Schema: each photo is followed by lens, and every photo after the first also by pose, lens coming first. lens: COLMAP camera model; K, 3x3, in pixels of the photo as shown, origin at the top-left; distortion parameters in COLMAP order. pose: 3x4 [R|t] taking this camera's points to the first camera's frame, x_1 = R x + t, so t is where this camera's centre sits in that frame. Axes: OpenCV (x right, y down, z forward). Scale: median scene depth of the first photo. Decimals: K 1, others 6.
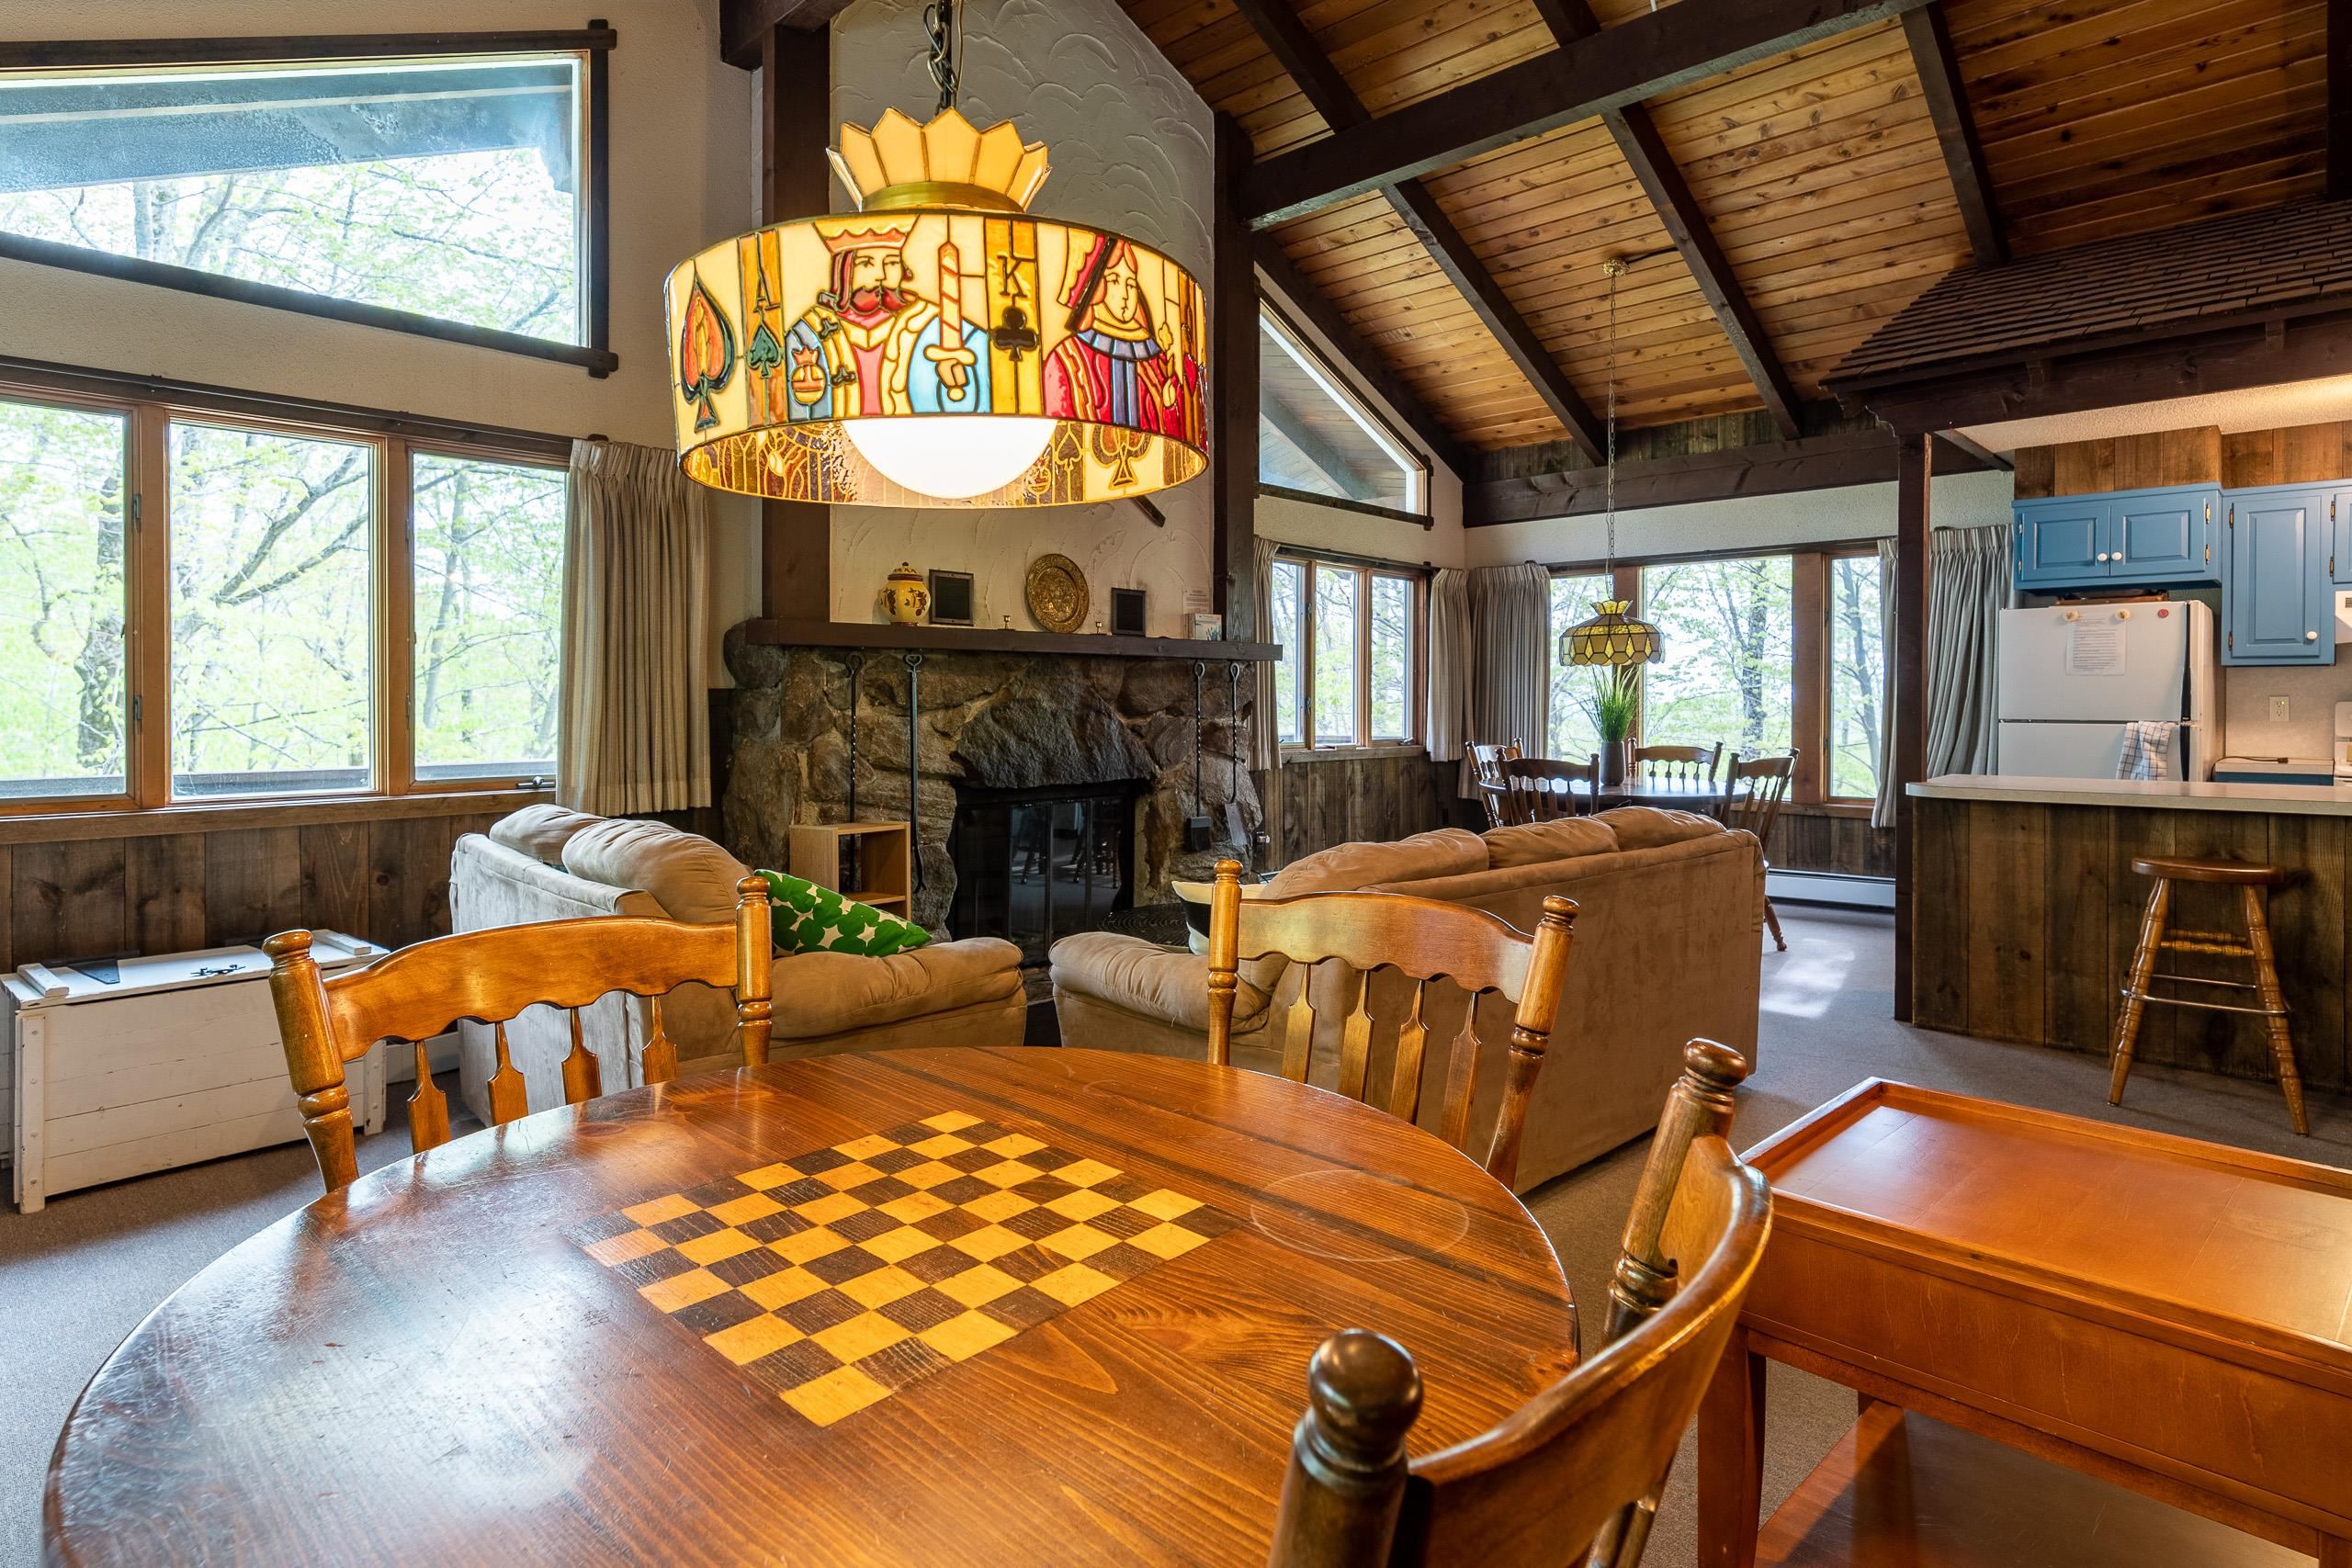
lens RADIAL K [[1252.3, 0, 1173.5], [0, 1252.3, 714.3], [0, 0, 1]] dist [0.000082, -0.000431]
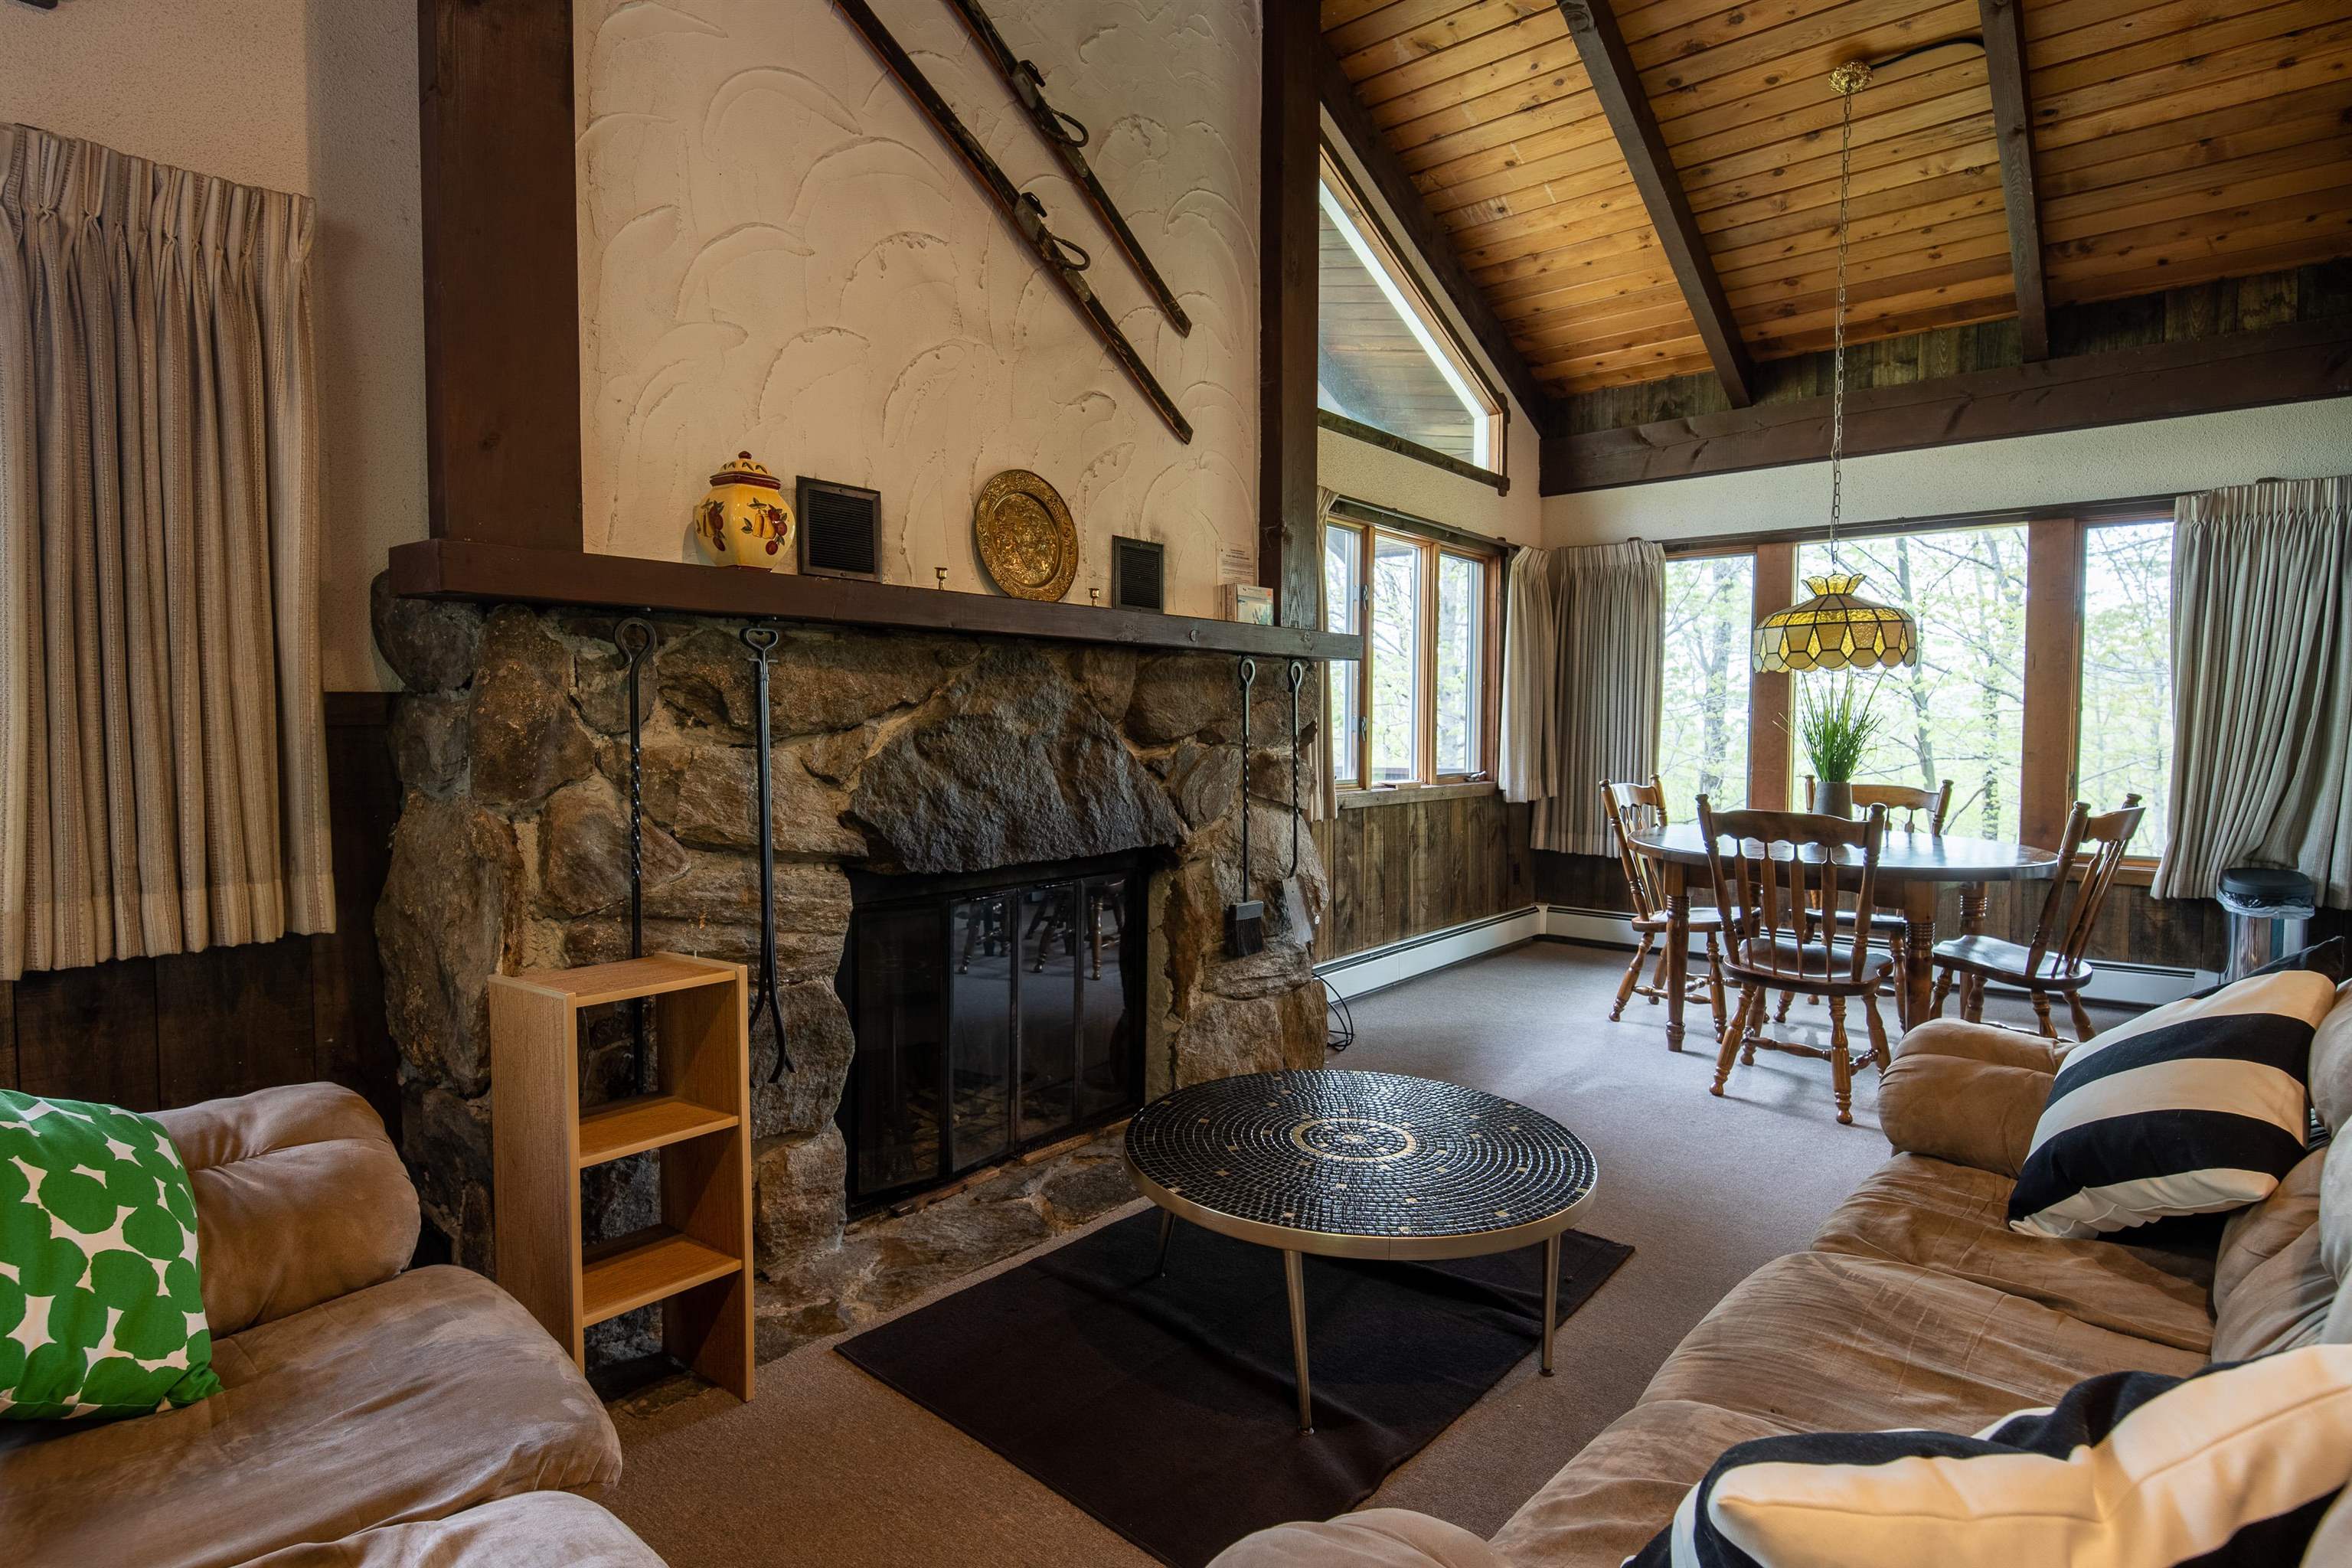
lens RADIAL K [[1218.0, 0, 1195.7], [0, 1218.0, 791.0], [0, 0, 1]] dist [0.002860, -0.001011]
pose [[0.996832, -0.003049, 0.079473, -0.053740], [-0.000397, 0.999062, 0.043305, -0.001687], [-0.079531, -0.043200, 0.995896, 0.376738]]
